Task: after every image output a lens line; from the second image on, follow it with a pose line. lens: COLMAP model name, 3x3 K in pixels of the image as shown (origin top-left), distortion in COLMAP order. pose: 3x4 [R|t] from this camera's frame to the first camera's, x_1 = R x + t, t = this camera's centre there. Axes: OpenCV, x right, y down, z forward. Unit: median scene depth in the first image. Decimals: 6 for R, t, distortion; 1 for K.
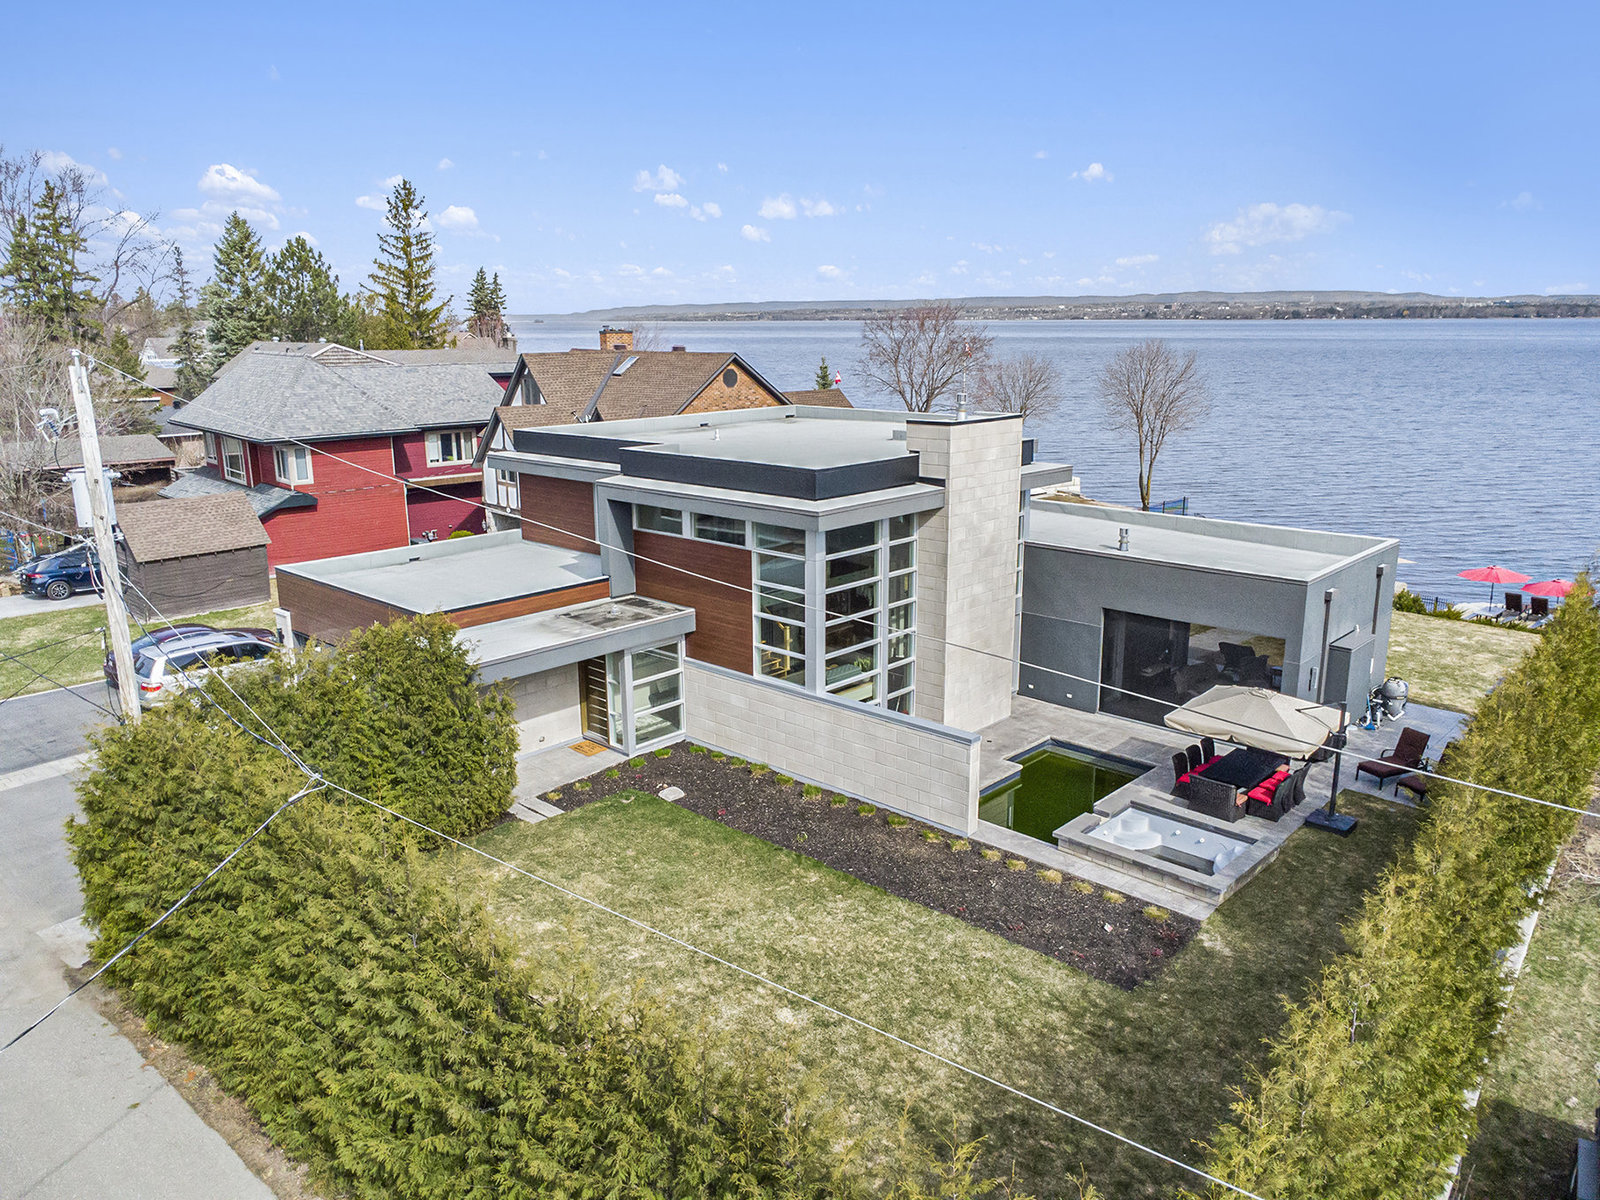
lens RADIAL K [[1136.2, 0, 811.1], [0, 1136.2, 605.9], [0, 0, 1]] dist [0.009482, -0.006468]
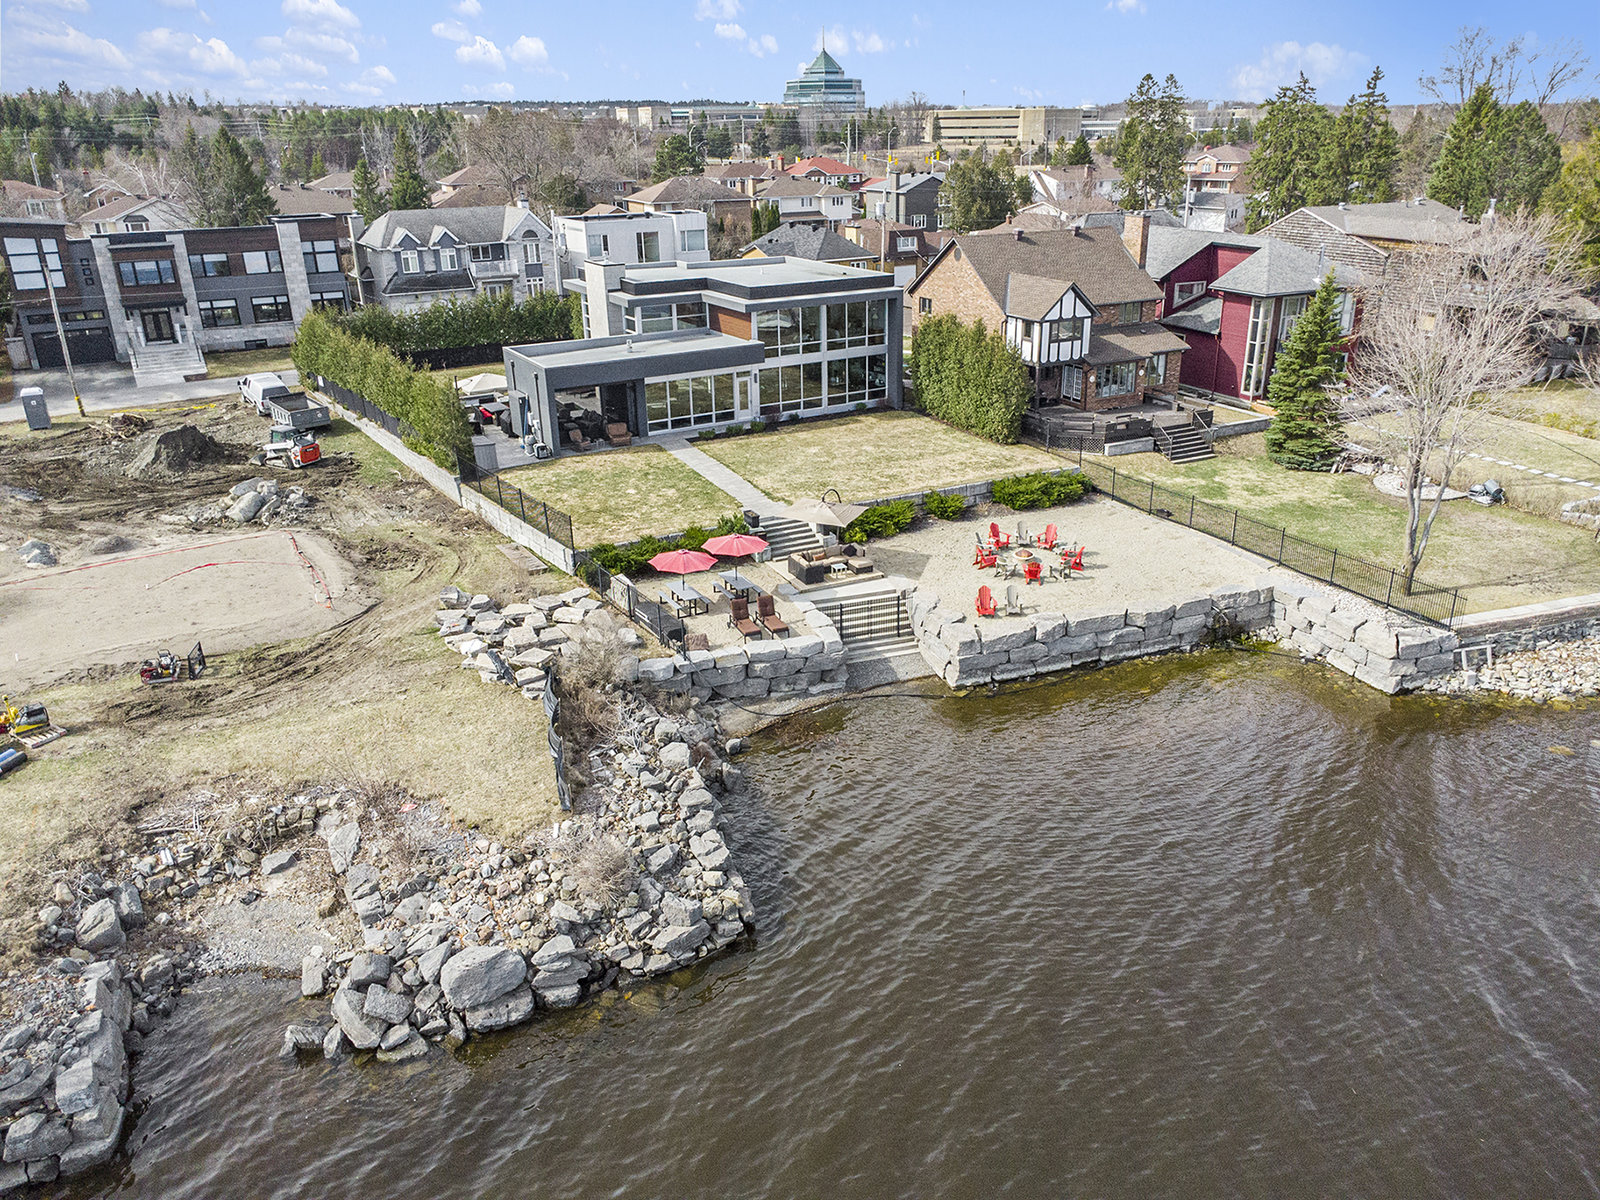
lens RADIAL K [[1128.3, 0, 800.0], [0, 1128.3, 600.0], [0, 0, 1]] dist [0.007751, -0.000169]
pose [[-0.279231, 0.380327, -0.881692, 1.763849], [-0.217177, 0.869407, 0.443807, -0.515627], [0.935342, 0.315408, -0.160167, 1.484554]]
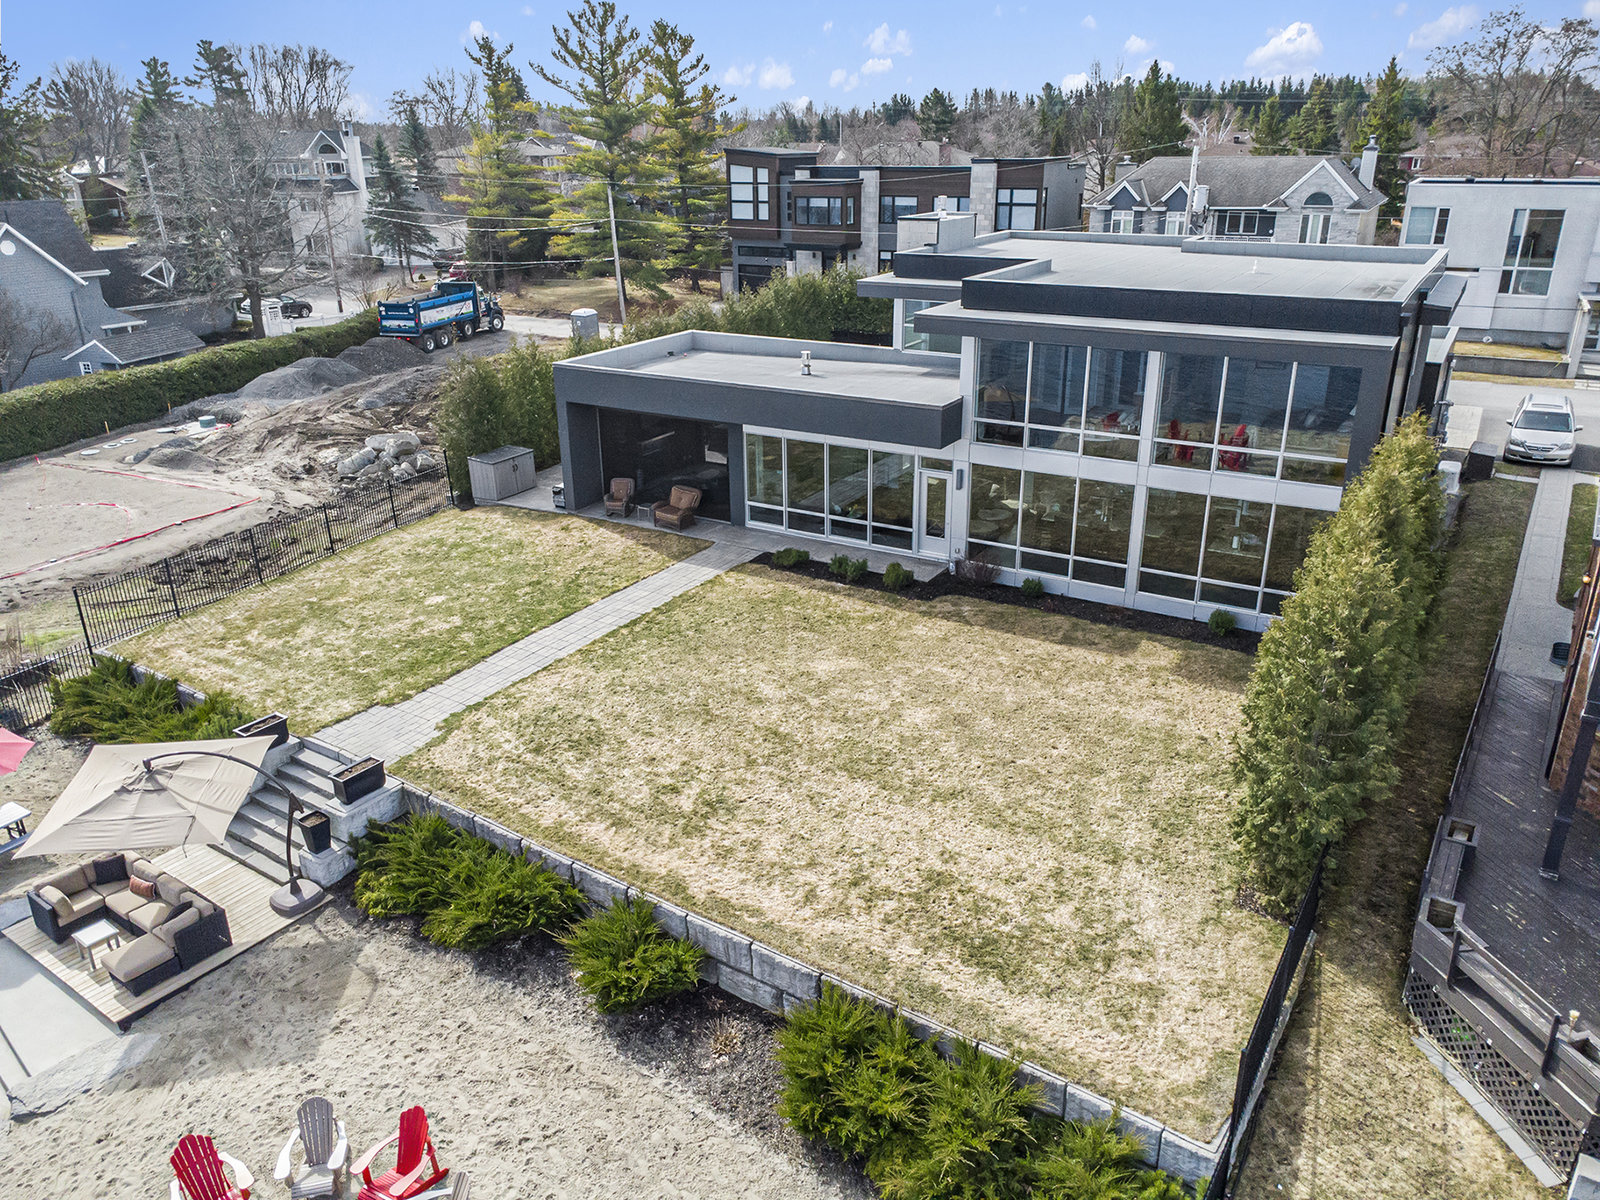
lens RADIAL K [[1146.8, 0, 807.4], [0, 1146.8, 596.2], [0, 0, 1]] dist [0.008449, -0.000884]
pose [[-0.975195, 0.098094, -0.198426, 0.434390], [-0.036209, 0.813670, 0.580199, -0.427403], [0.218367, 0.572992, -0.789935, 1.691437]]
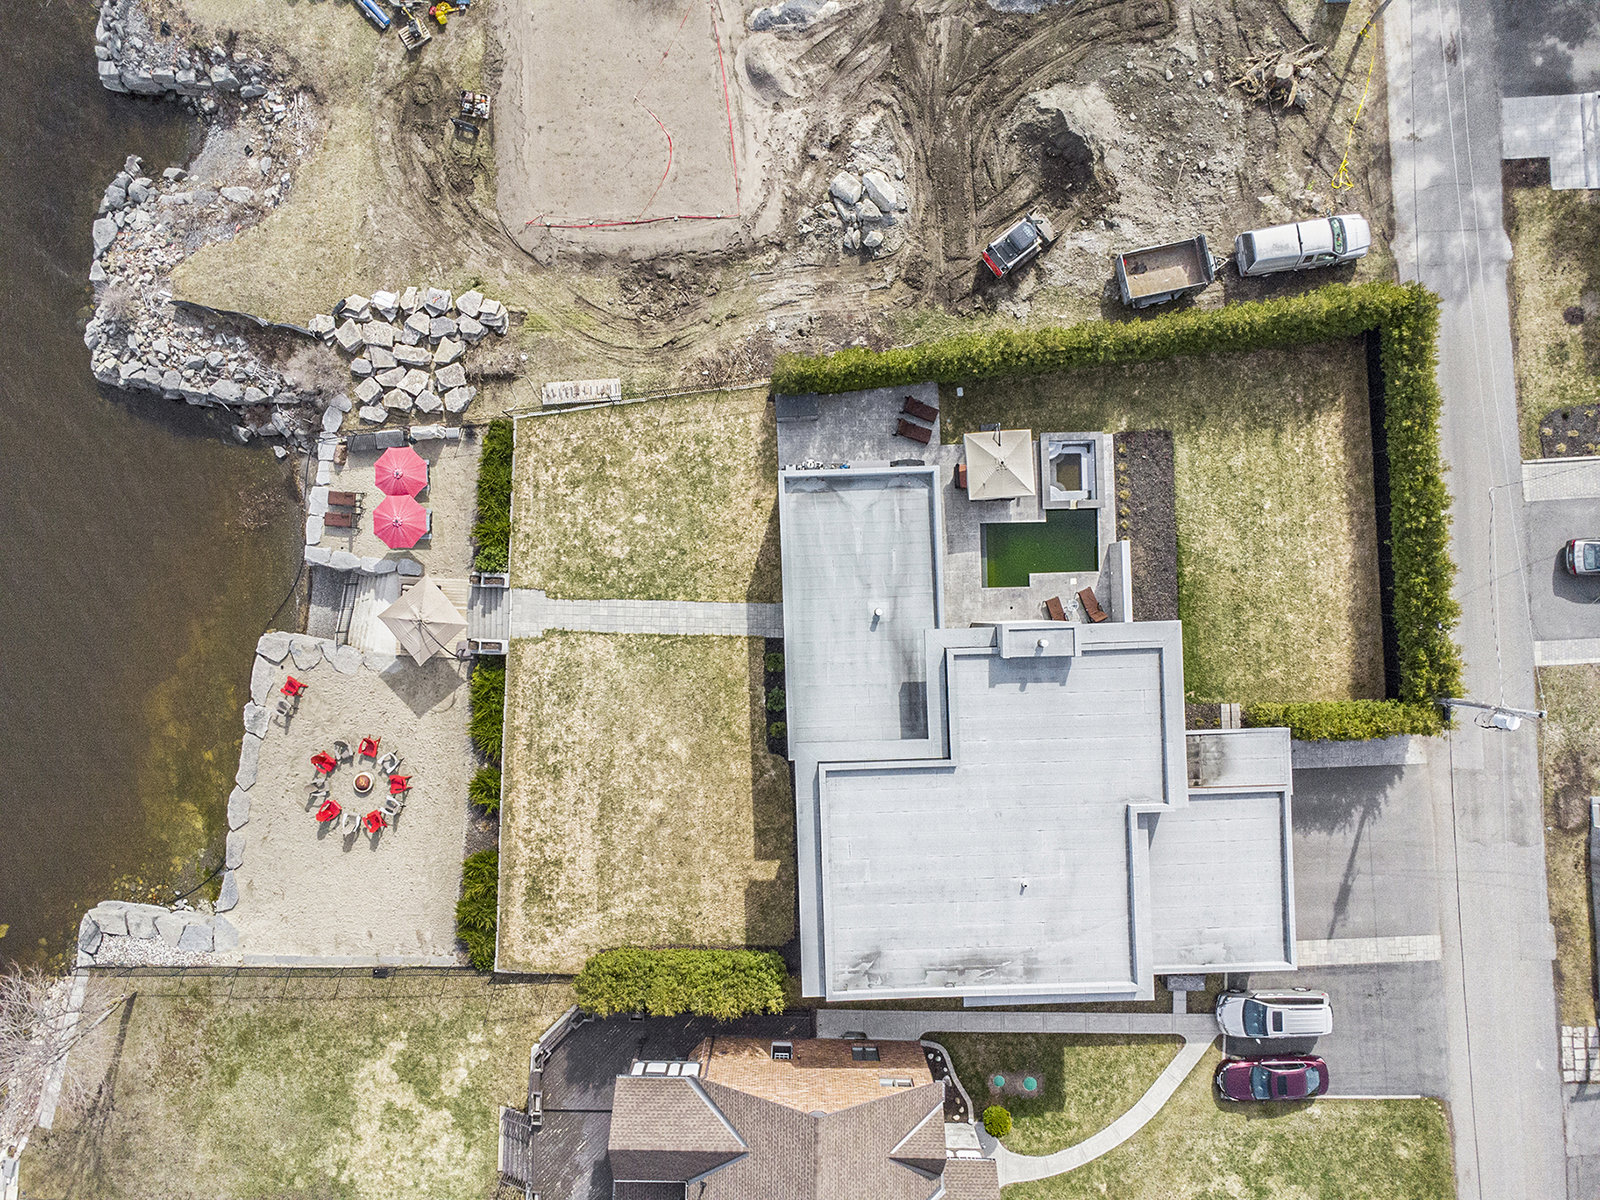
lens RADIAL K [[1151.9, 0, 793.0], [0, 1151.9, 594.9], [0, 0, 1]] dist [0.010558, 0.002037]
pose [[-0.709253, -0.704954, -0.000834, 0.324429], [0.156560, -0.158668, 0.974840, -1.358955], [-0.687349, 0.691278, 0.222903, 0.629441]]
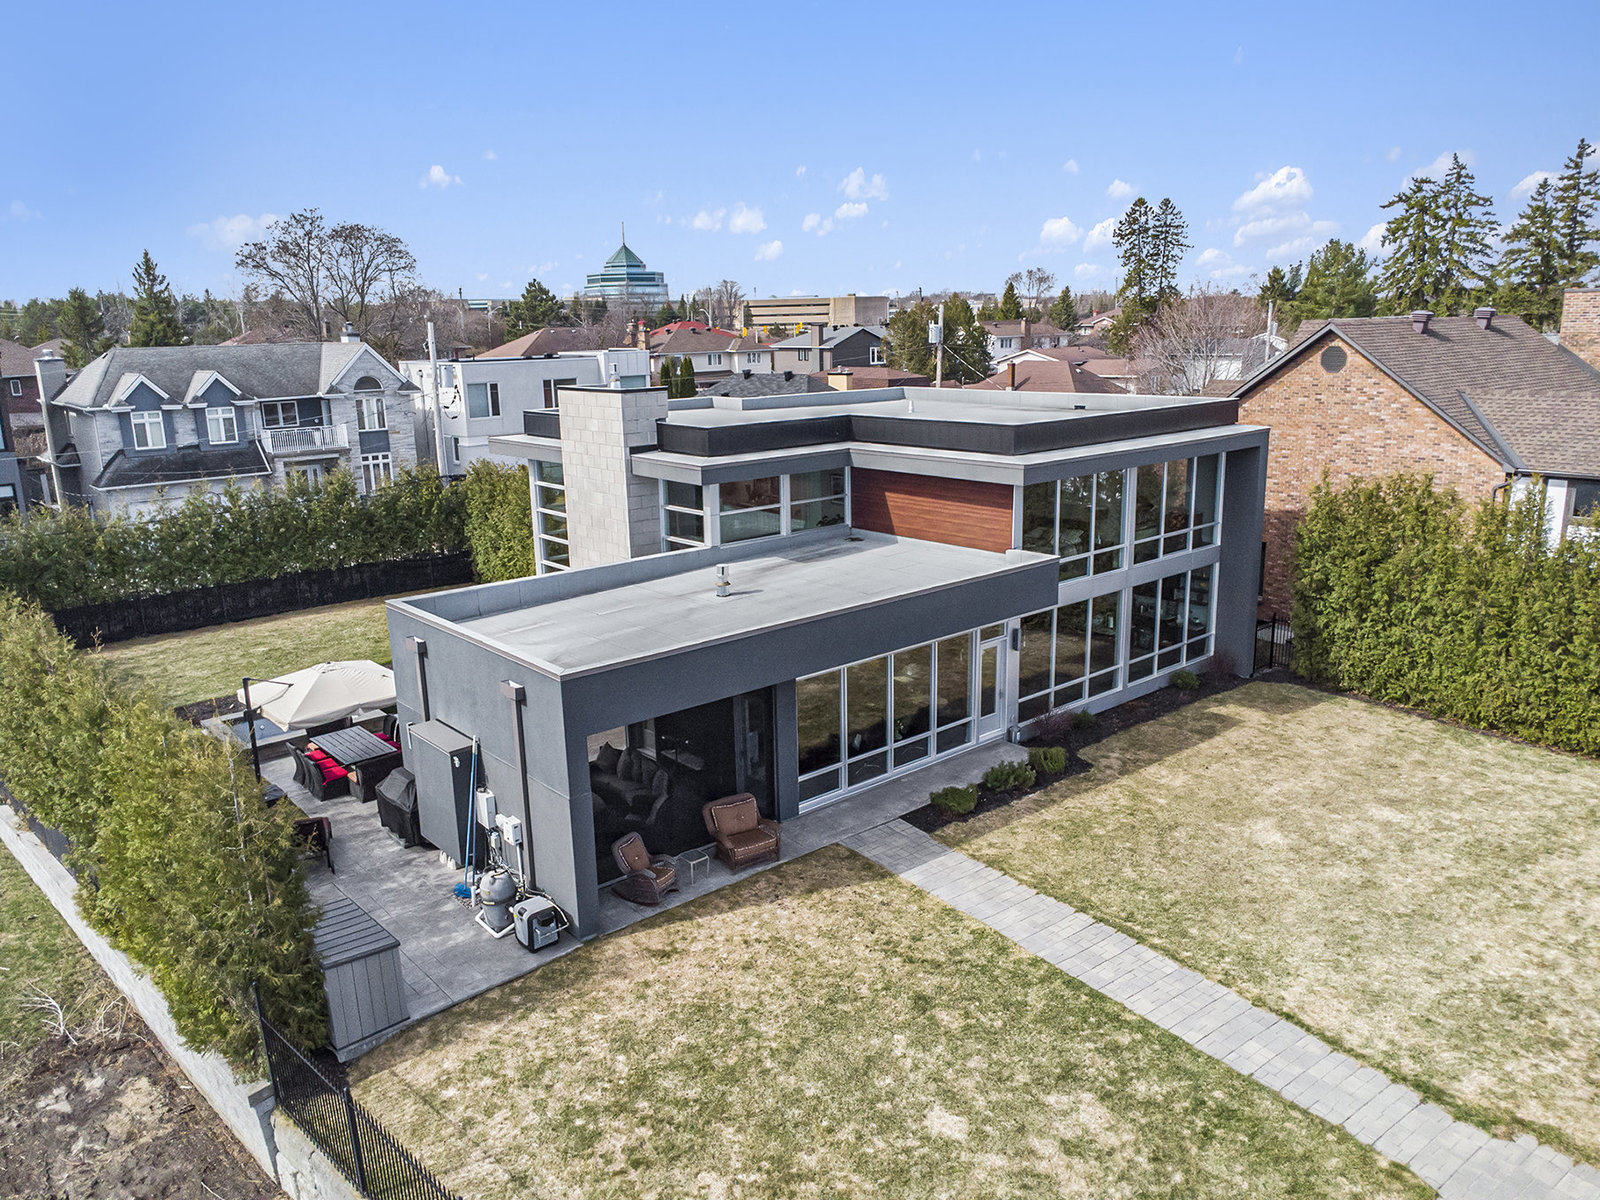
lens RADIAL K [[1151.9, 0, 793.0], [0, 1151.9, 594.9], [0, 0, 1]] dist [0.010558, 0.002037]
pose [[-0.110388, 0.238164, -0.964931, 0.868906], [-0.215533, 0.942025, 0.257167, -0.221250], [0.970237, 0.236363, -0.052656, 0.946143]]
